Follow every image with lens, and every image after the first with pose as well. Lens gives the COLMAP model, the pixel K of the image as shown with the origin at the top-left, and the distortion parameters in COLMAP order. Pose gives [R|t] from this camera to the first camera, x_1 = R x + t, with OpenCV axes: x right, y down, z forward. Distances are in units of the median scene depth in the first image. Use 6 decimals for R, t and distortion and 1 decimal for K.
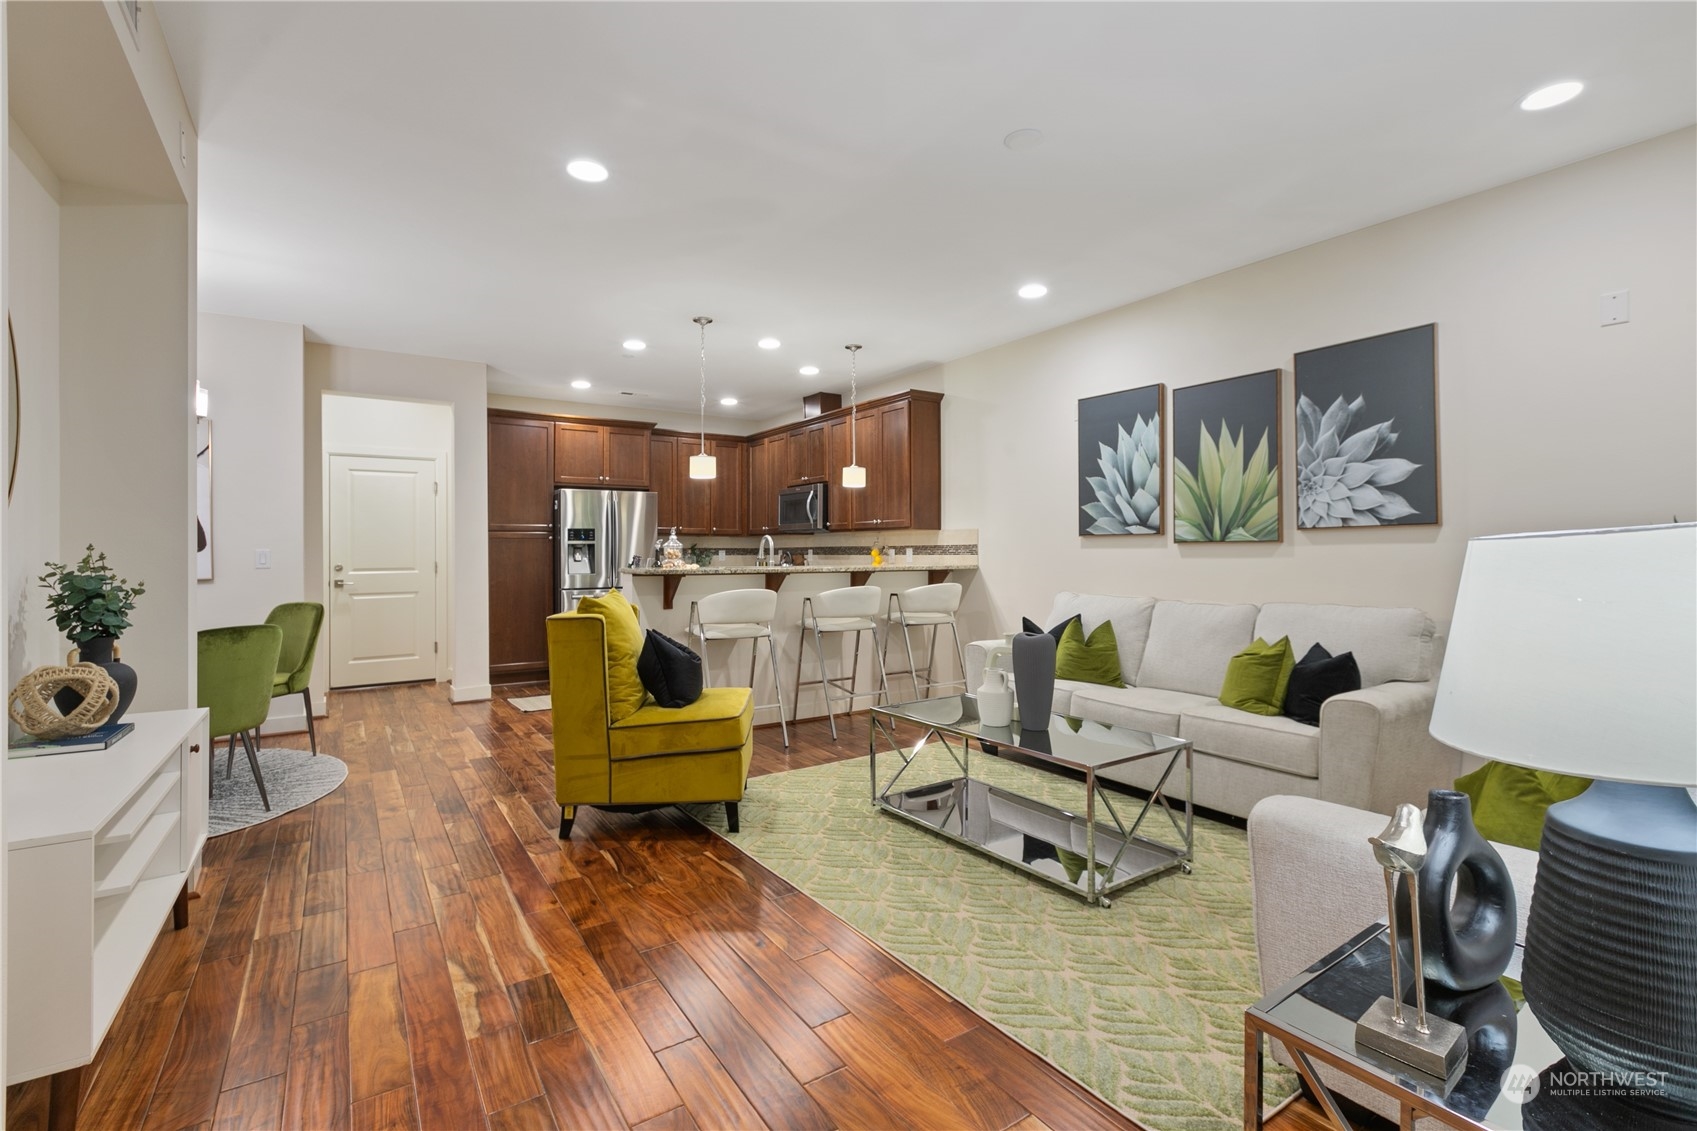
lens RADIAL K [[767.8, 0, 838.2], [0, 767.8, 546.1], [0, 0, 1]] dist [0.001115, -0.000351]
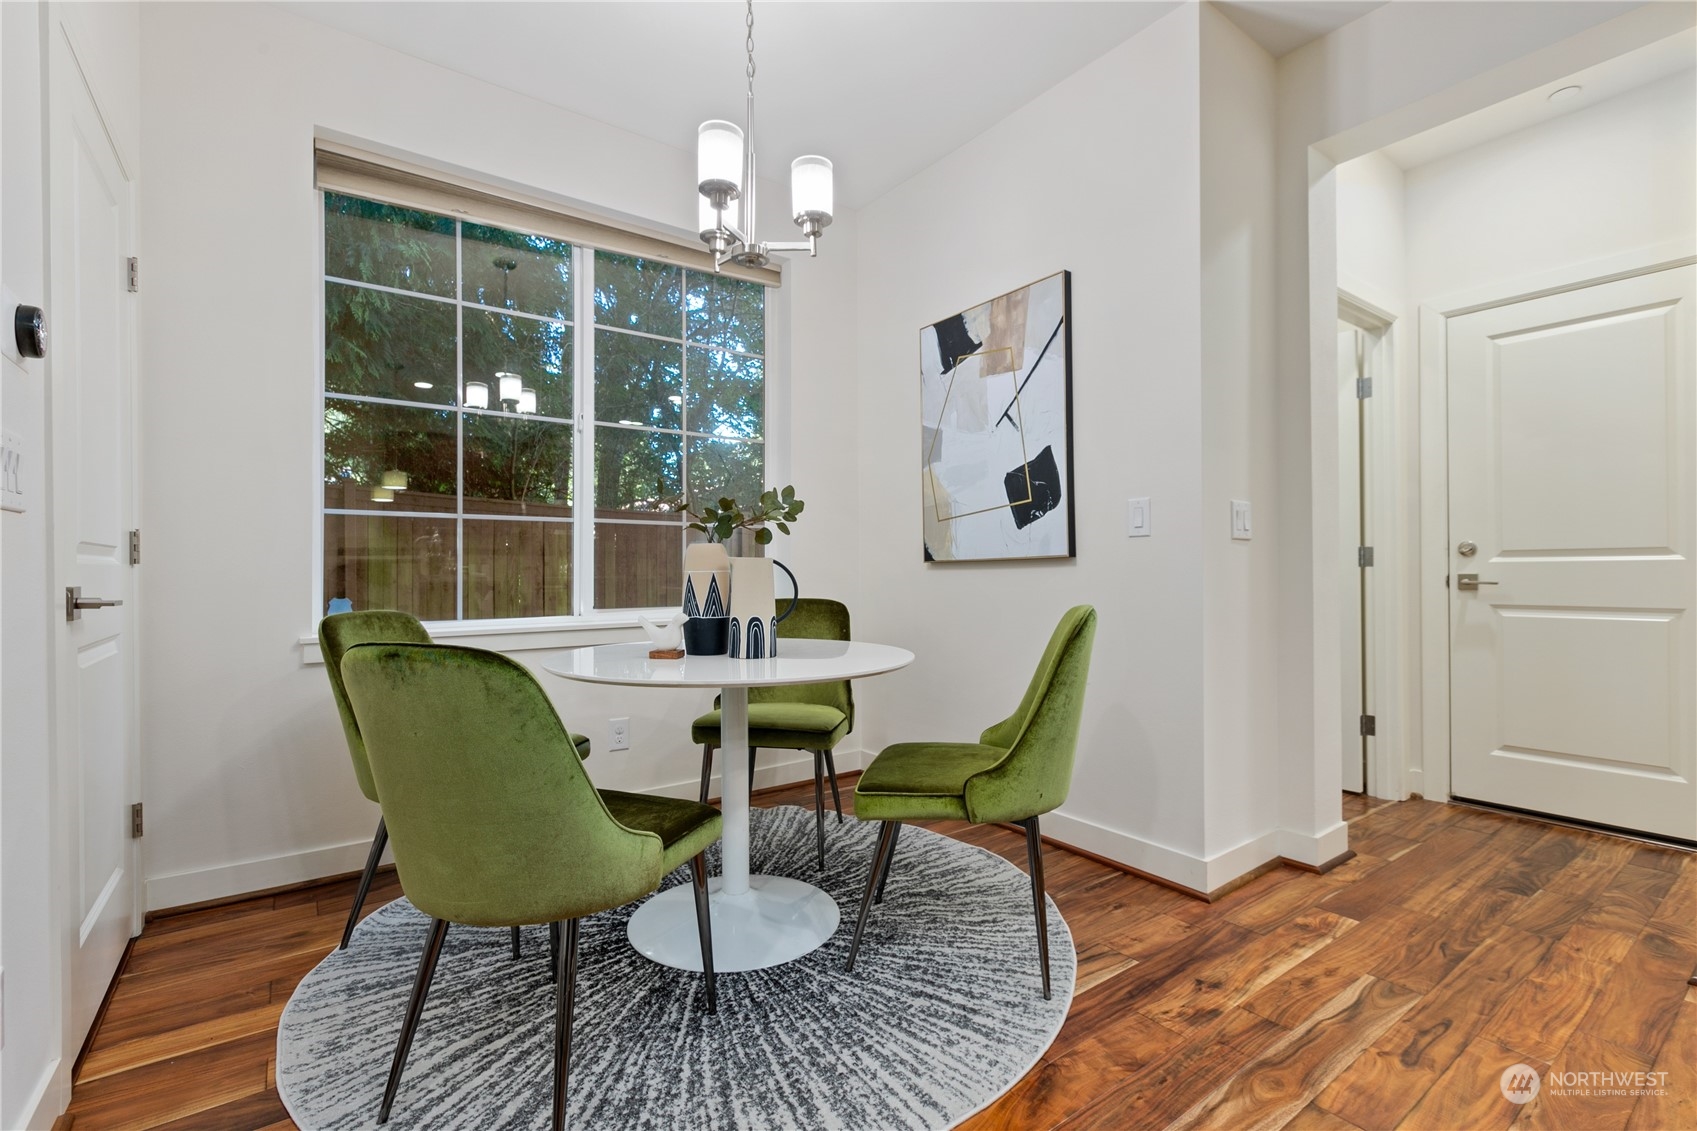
lens RADIAL K [[767.8, 0, 851.3], [0, 767.8, 560.2], [0, 0, 1]] dist [0.001115, -0.000351]
pose [[0.054907, -0.005623, -0.998476, -0.291674], [0.006915, 0.999962, -0.005251, 0.051276], [0.998468, -0.006616, 0.054944, 0.872274]]
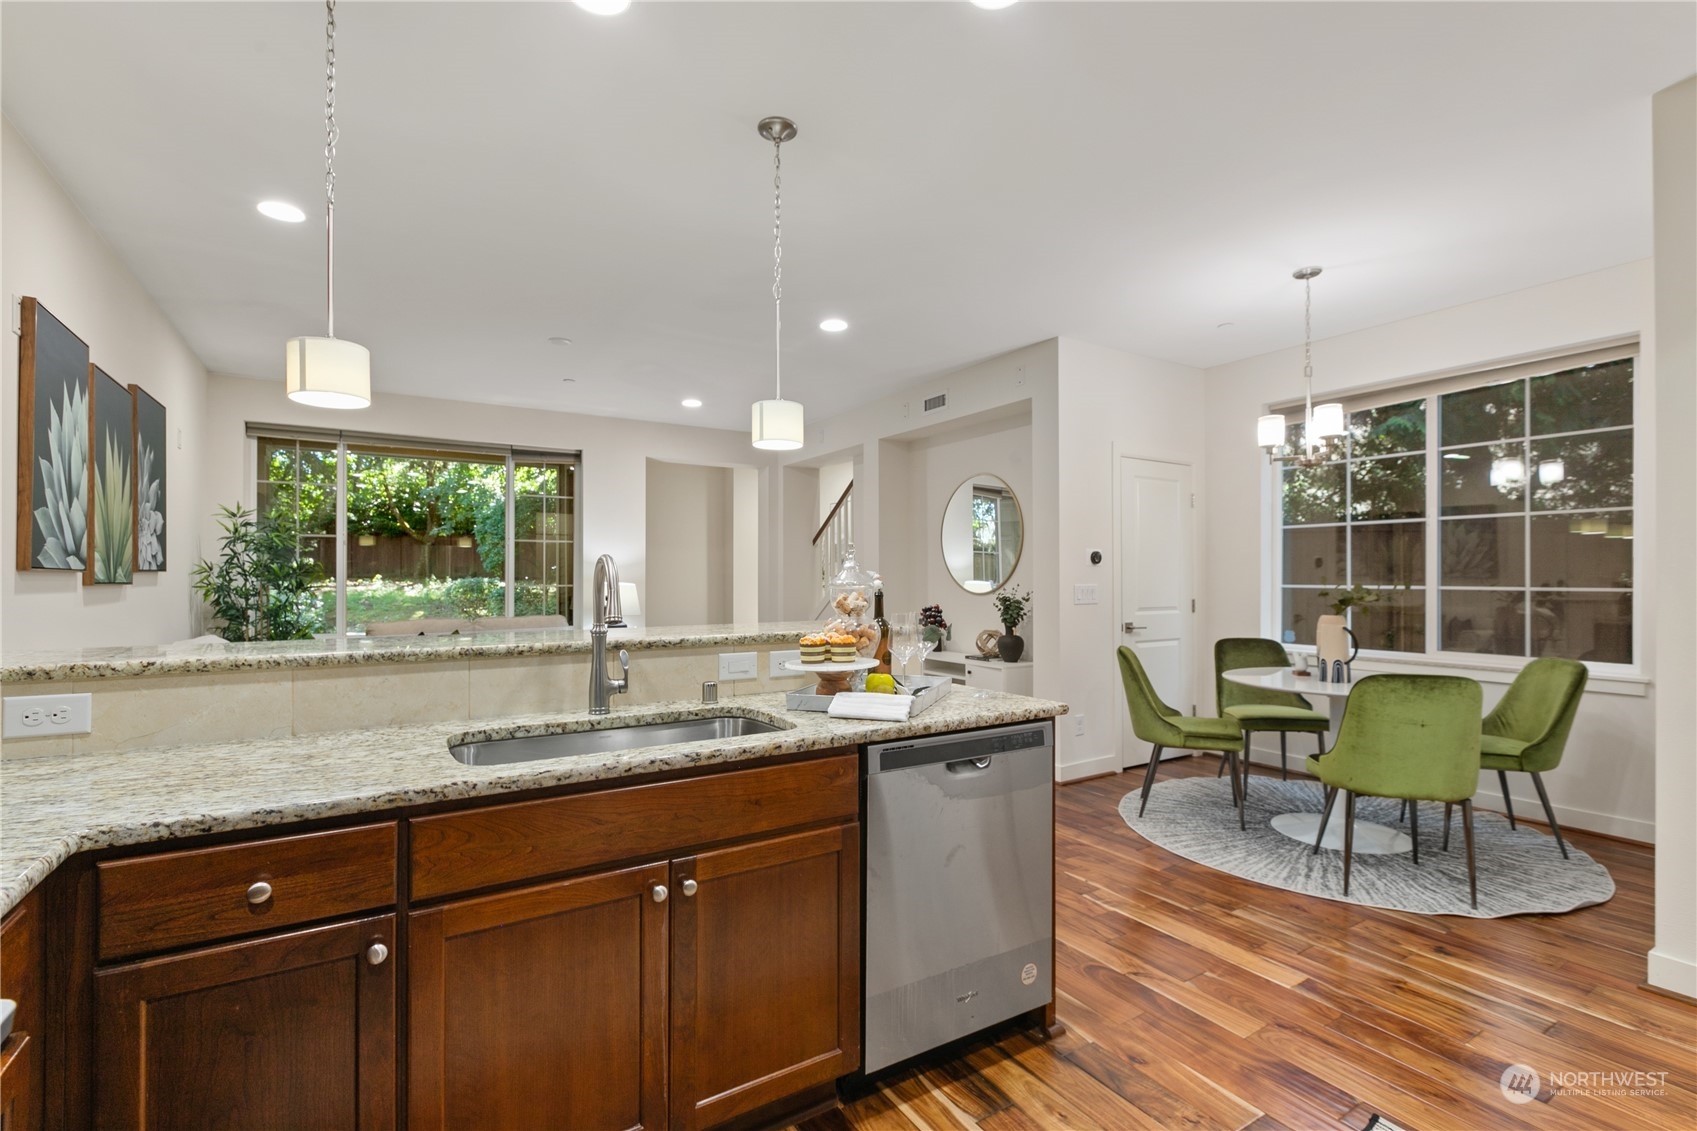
lens RADIAL K [[767.8, 0, 842.5], [0, 767.8, 568.7], [0, 0, 1]] dist [0.001115, -0.000351]
pose [[-0.999543, 0.006693, 0.029462, -0.262393], [0.006111, 0.999785, -0.019806, -0.000550], [-0.029588, -0.019617, -0.999370, 1.673035]]
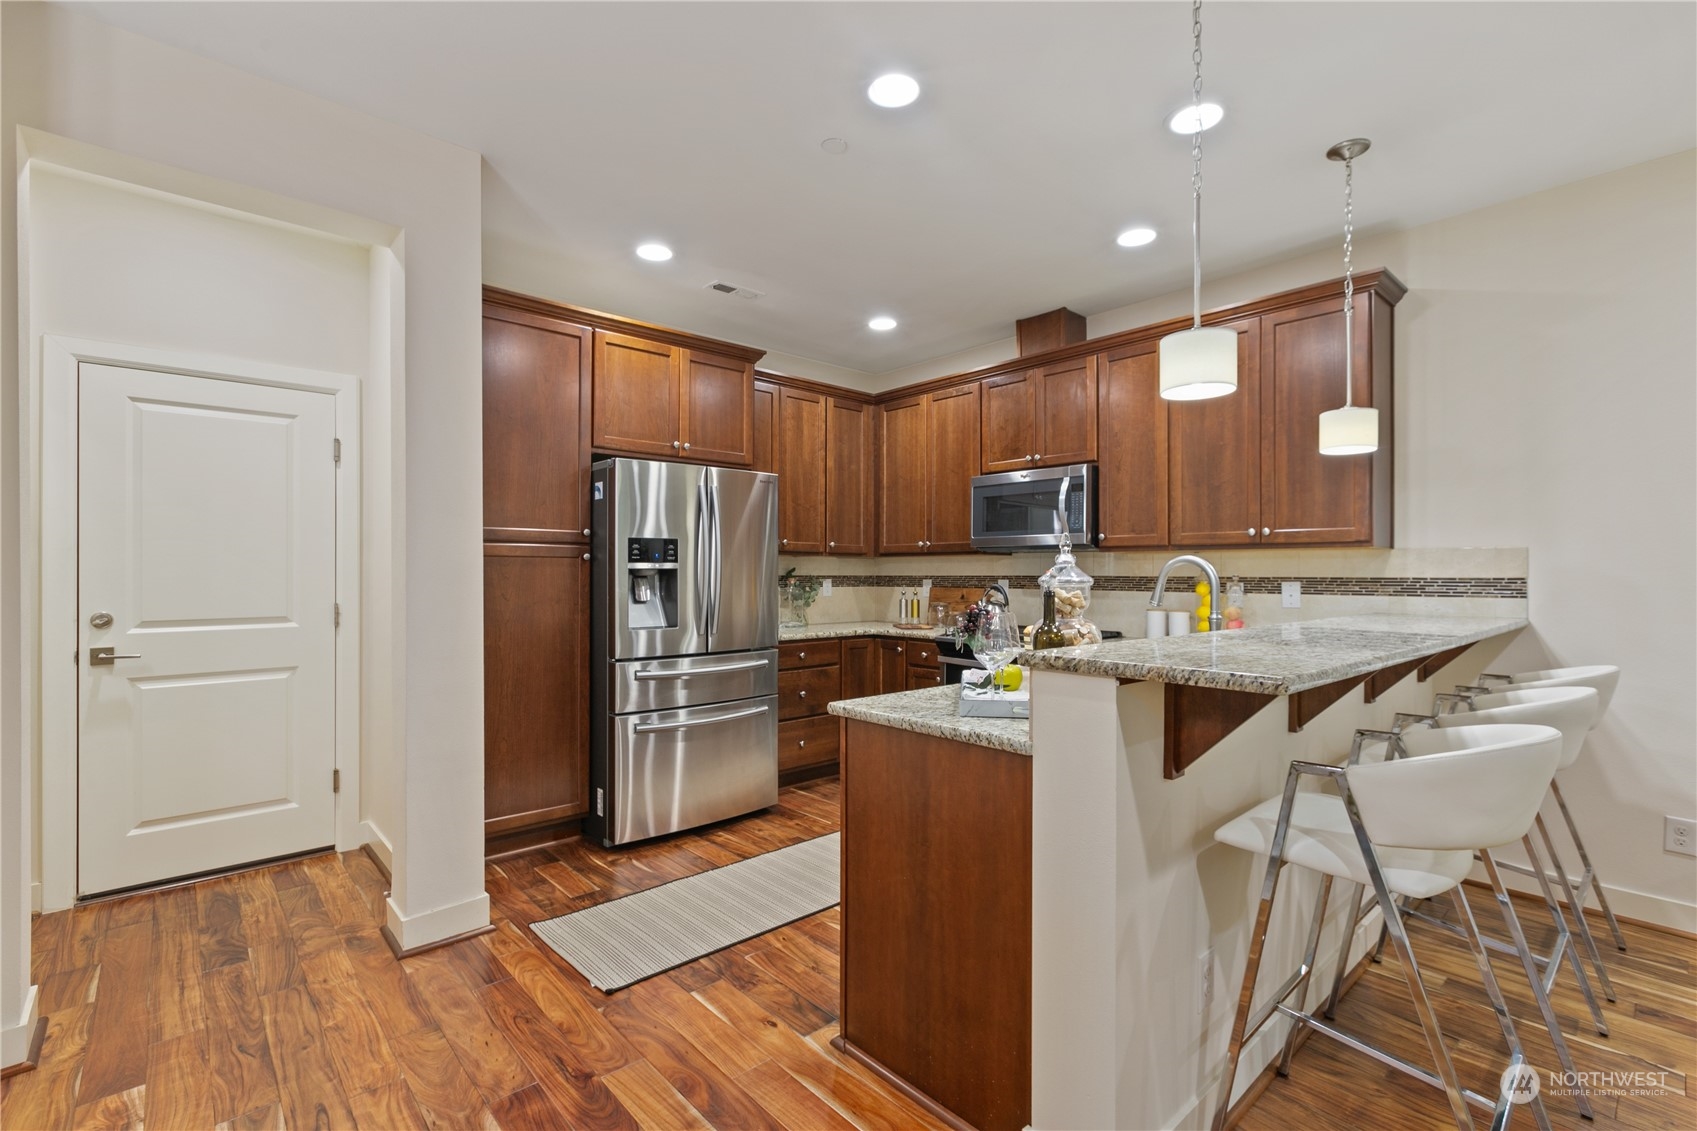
lens RADIAL K [[767.8, 0, 847.1], [0, 767.8, 567.7], [0, 0, 1]] dist [0.001115, -0.000351]
pose [[0.989092, 0.008017, 0.147080, -0.436630], [-0.008155, 0.999967, 0.000338, -0.007447], [-0.147073, -0.001534, 0.989124, 0.745510]]
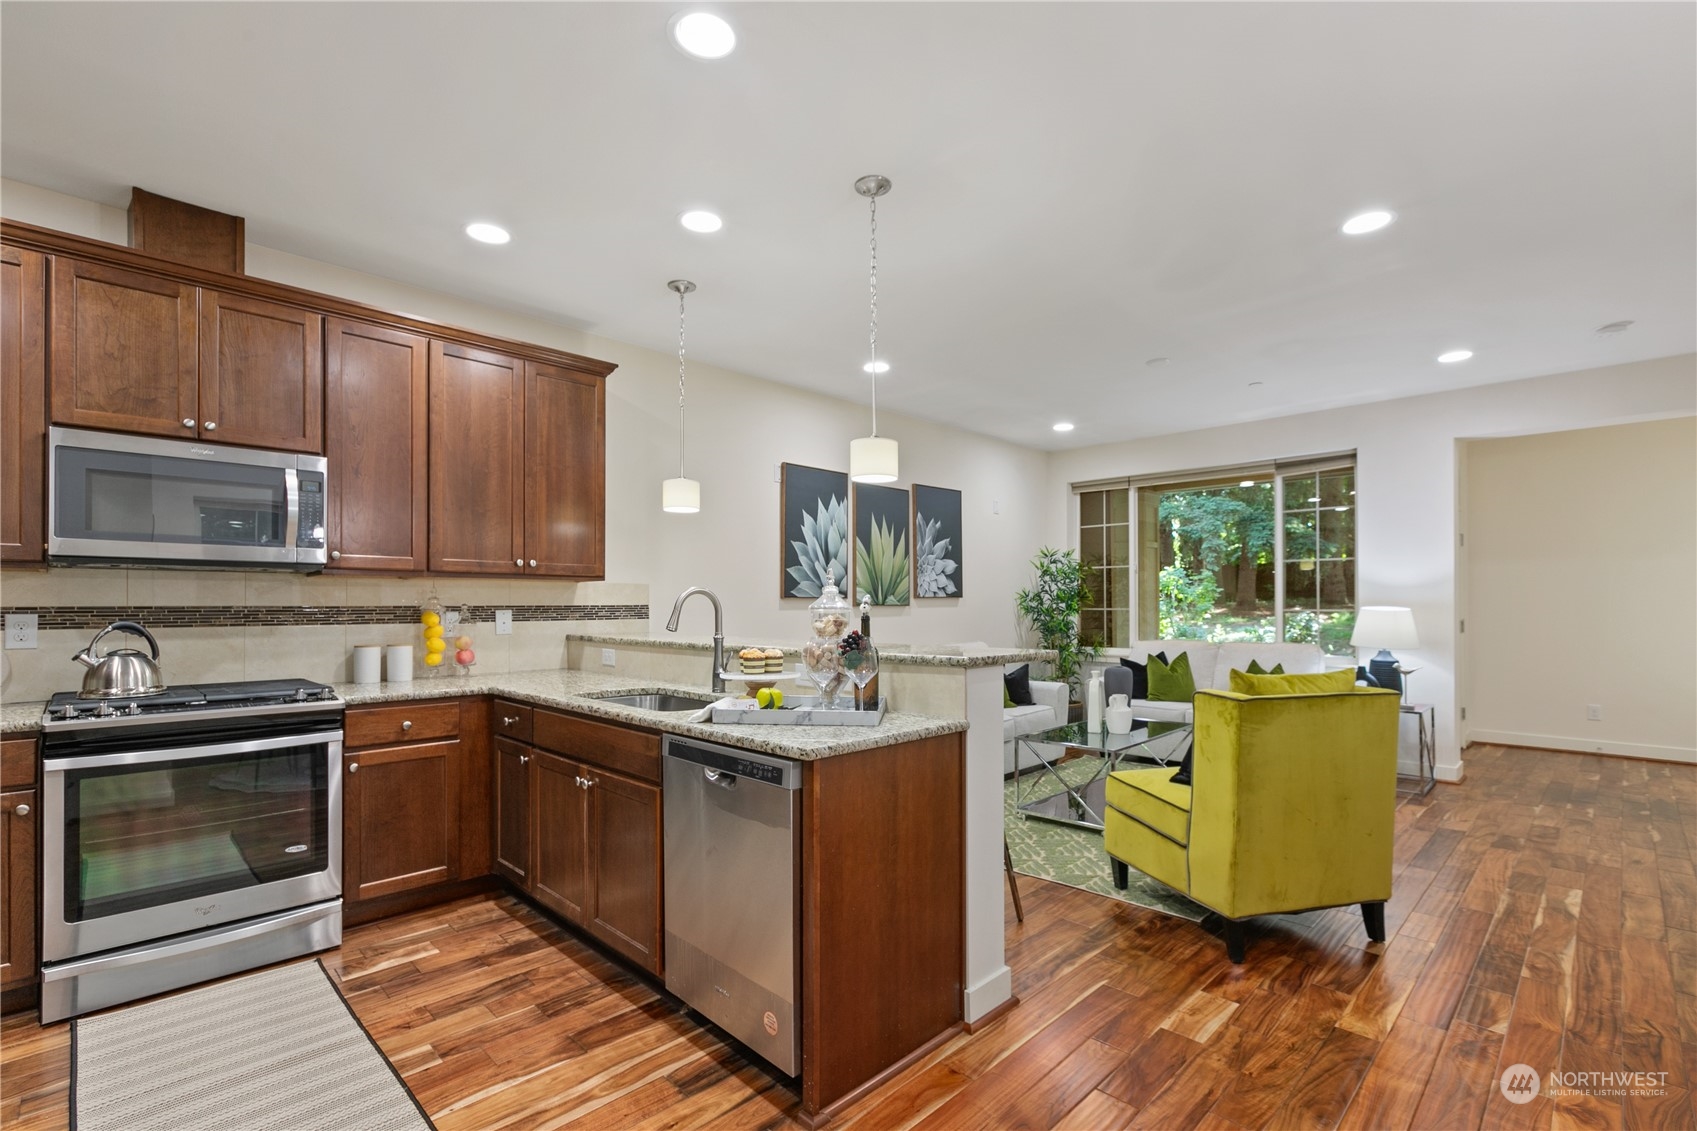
lens RADIAL K [[767.8, 0, 844.9], [0, 767.8, 602.2], [0, 0, 1]] dist [0.001115, -0.000351]
pose [[-0.200771, 0.006266, 0.979618, -0.777652], [-0.004781, 0.999961, -0.007376, -0.000422], [-0.979627, -0.006165, -0.200733, 1.264511]]
